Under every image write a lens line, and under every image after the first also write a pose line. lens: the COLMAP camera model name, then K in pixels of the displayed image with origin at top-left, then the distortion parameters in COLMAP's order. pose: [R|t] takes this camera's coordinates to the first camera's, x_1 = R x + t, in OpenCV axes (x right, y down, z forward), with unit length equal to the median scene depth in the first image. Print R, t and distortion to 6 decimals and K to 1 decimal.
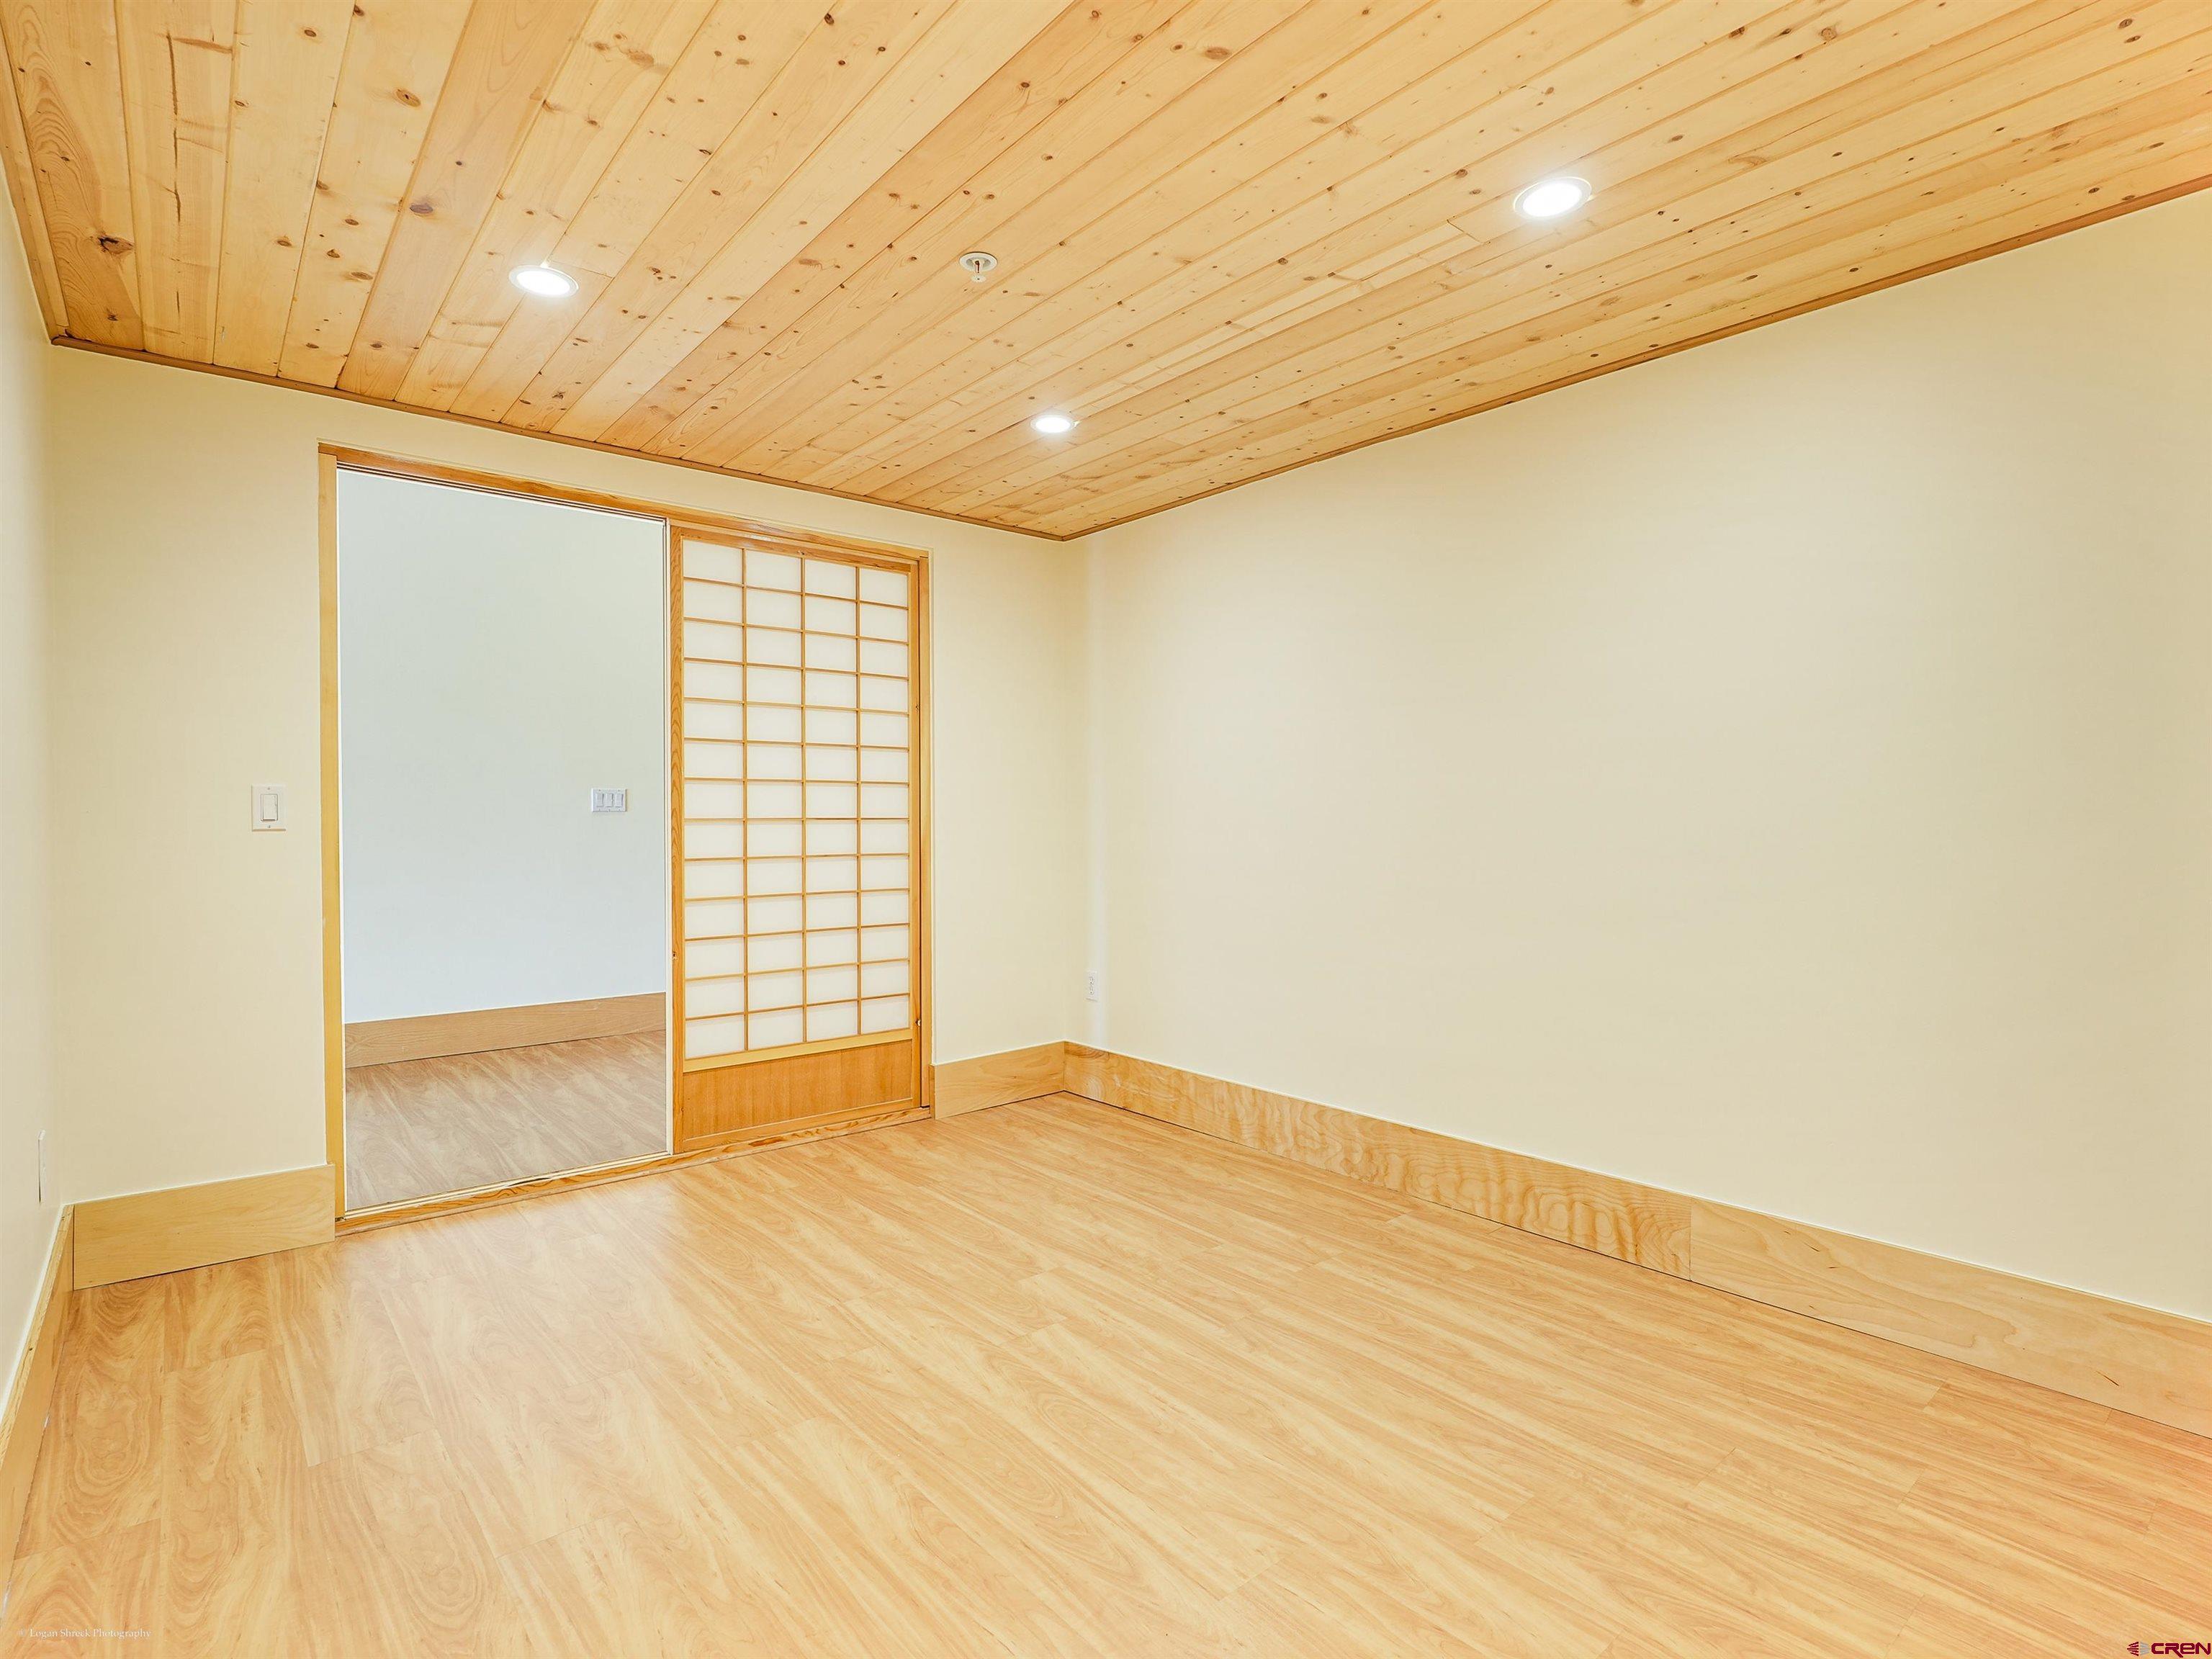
lens RADIAL K [[1112.6, 0, 1100.2], [0, 1112.6, 834.3], [0, 0, 1]] dist [-0.029592, 0.013593]
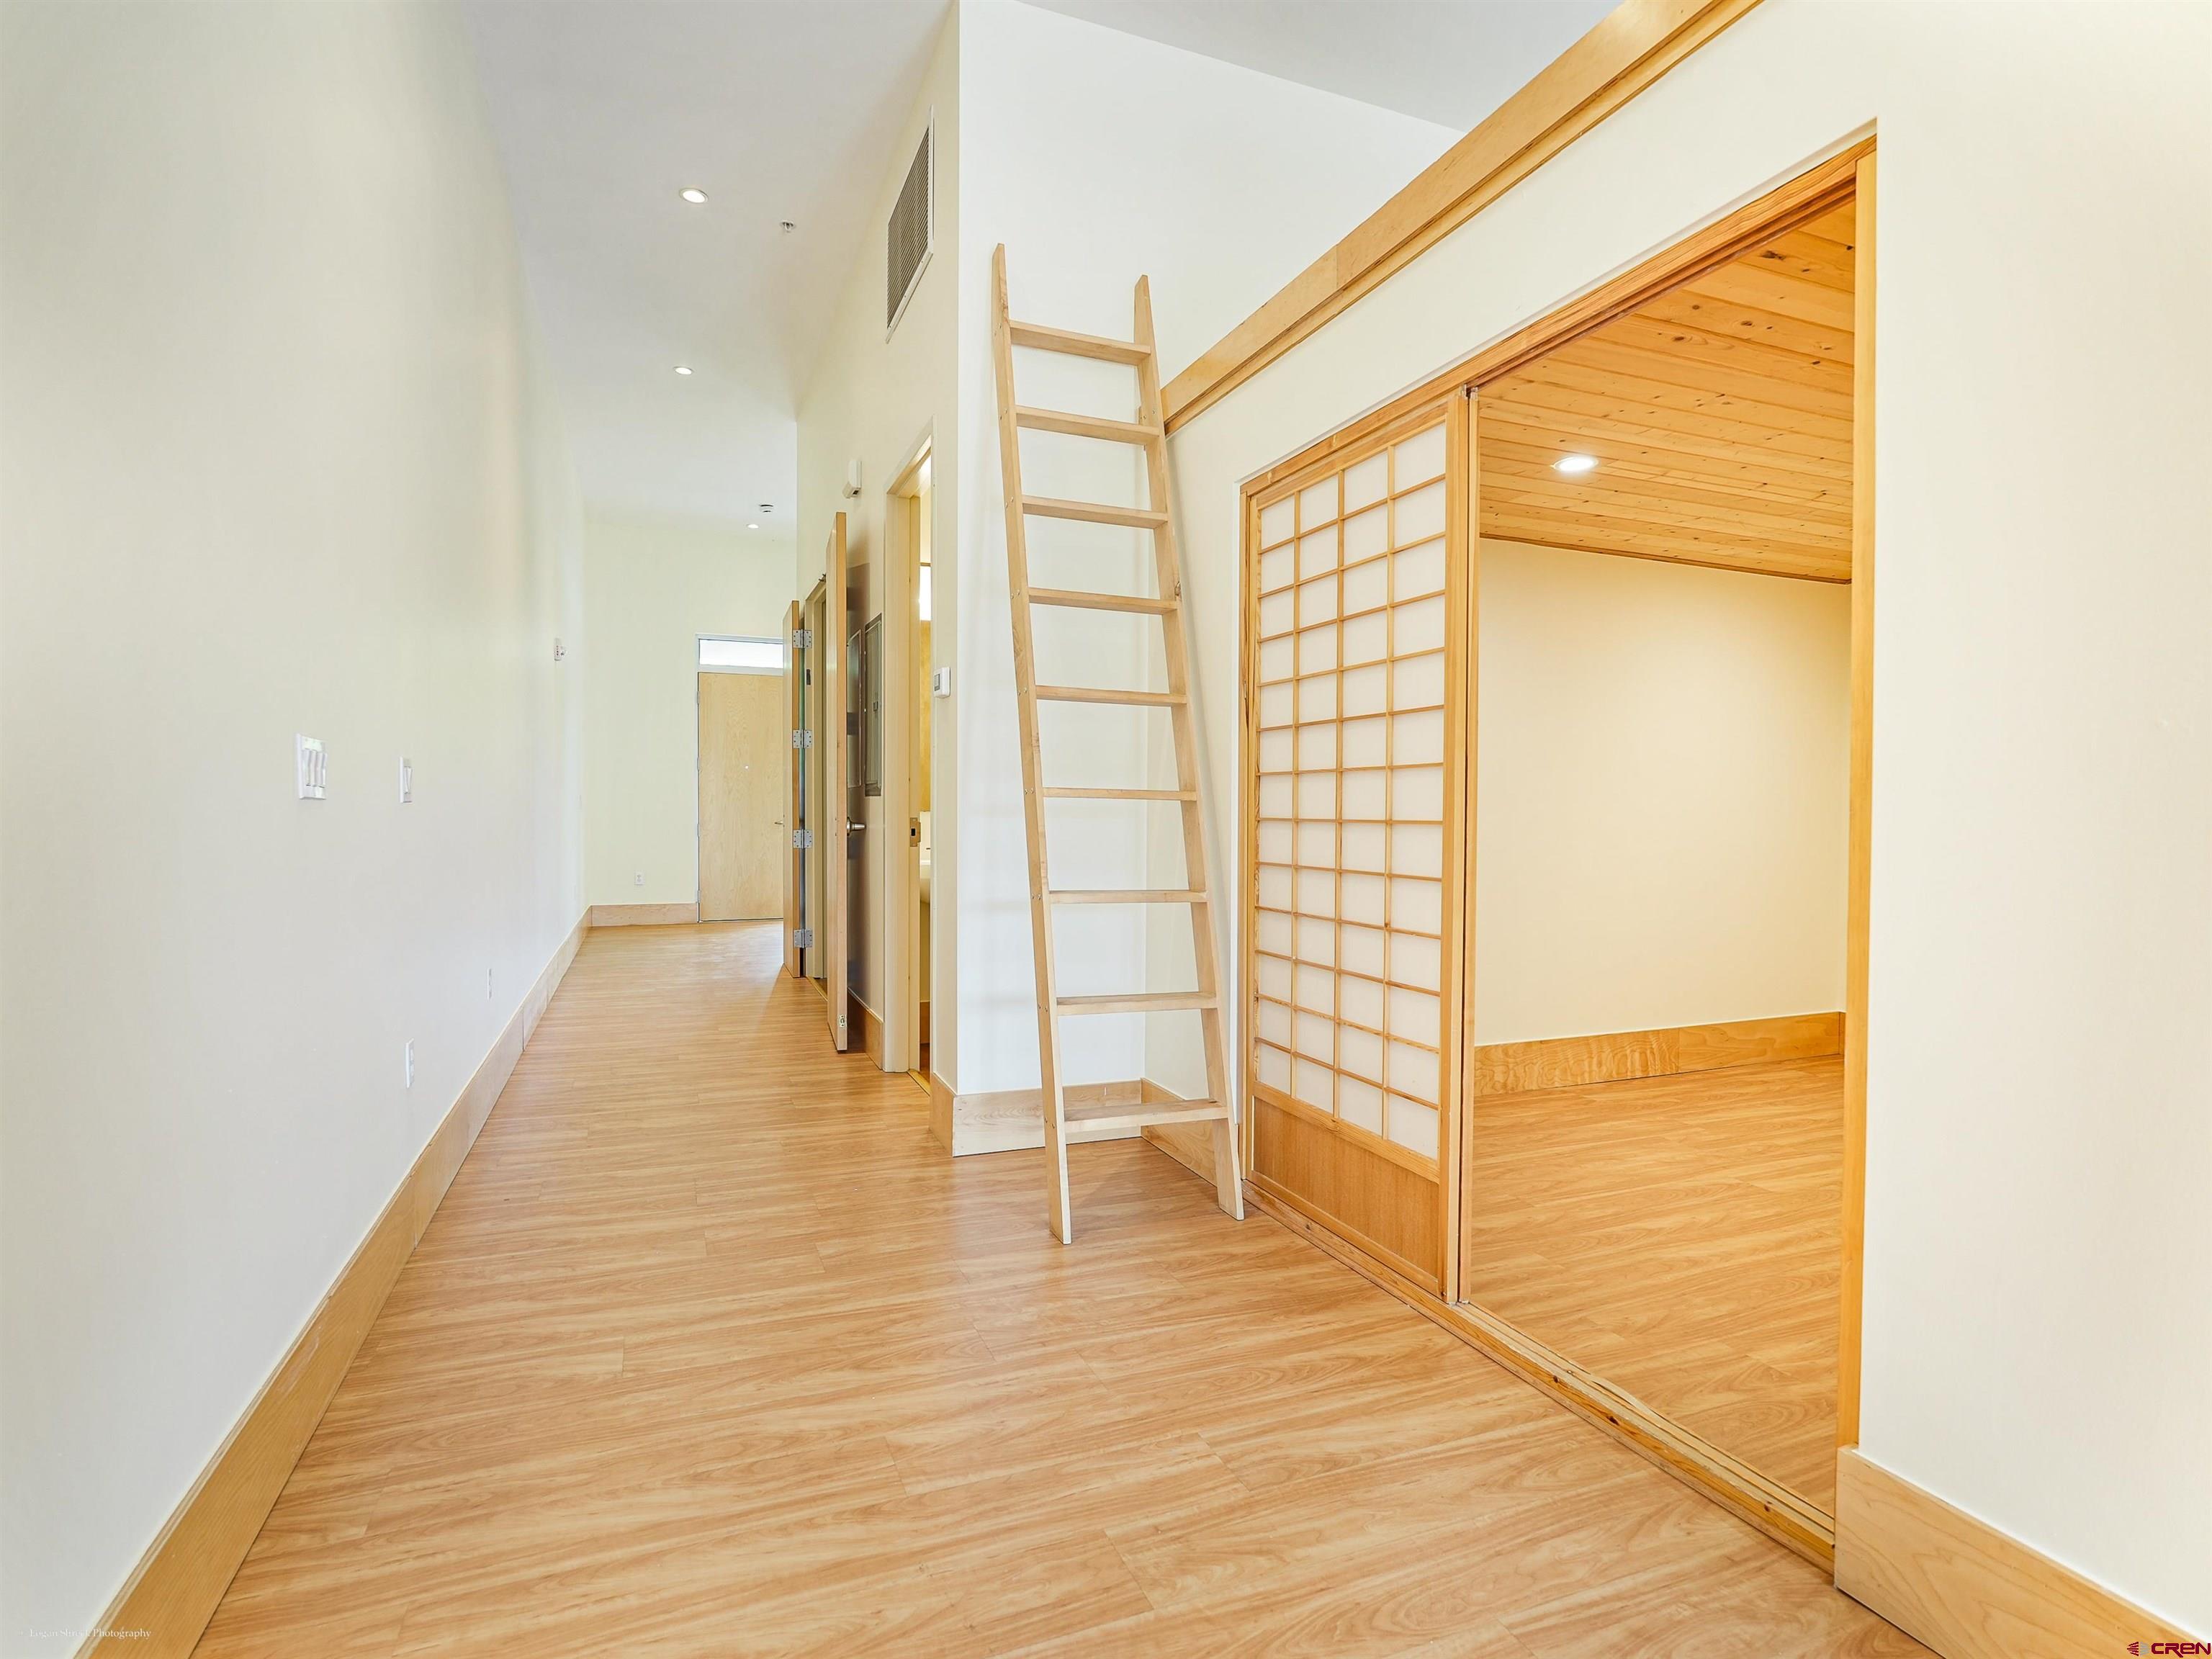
lens RADIAL K [[1112.6, 0, 1100.2], [0, 1112.6, 834.3], [0, 0, 1]] dist [-0.029592, 0.013593]
pose [[0.313043, -0.015970, 0.949605, -1.511855], [0.010778, 0.999854, 0.013262, -0.026210], [-0.949678, 0.006083, 0.313169, 1.348645]]
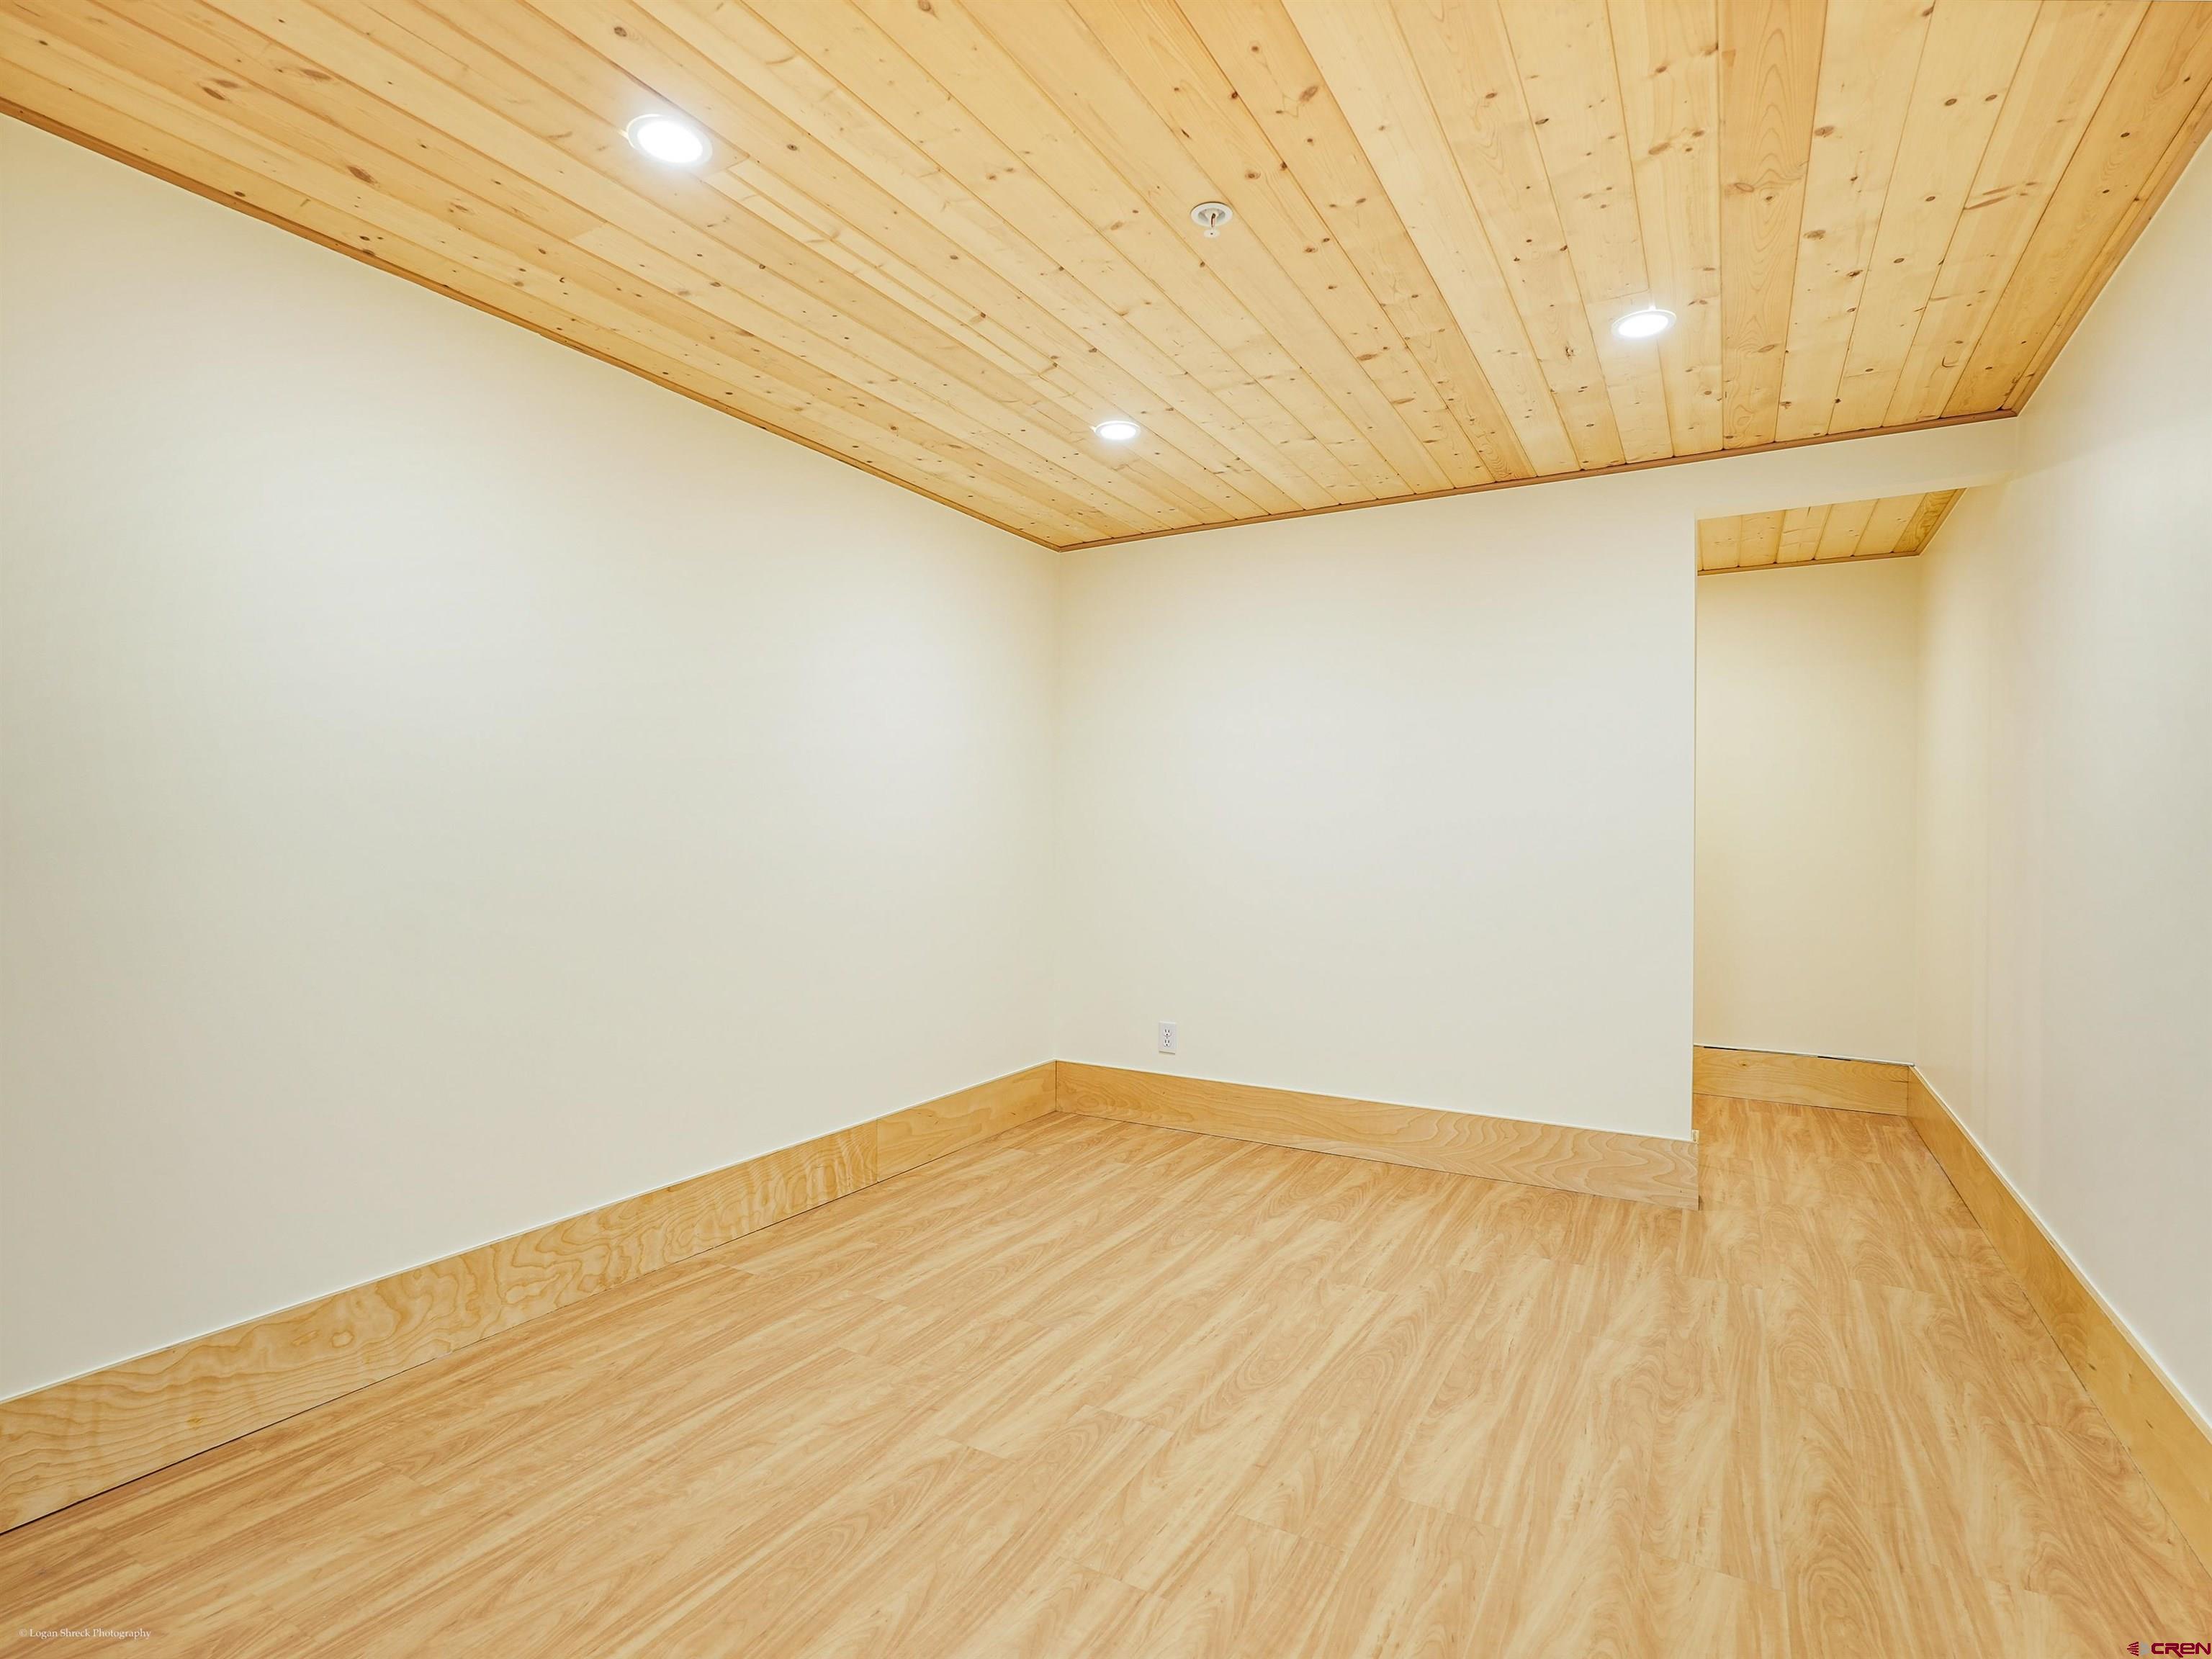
lens RADIAL K [[1089.3, 0, 1106.5], [0, 1089.3, 838.5], [0, 0, 1]] dist [-0.018059, 0.010181]
pose [[-0.343216, -0.006735, 0.939232, -0.787377], [0.006942, 0.999929, 0.009707, -0.018326], [-0.939231, 0.009852, -0.343145, 1.196378]]
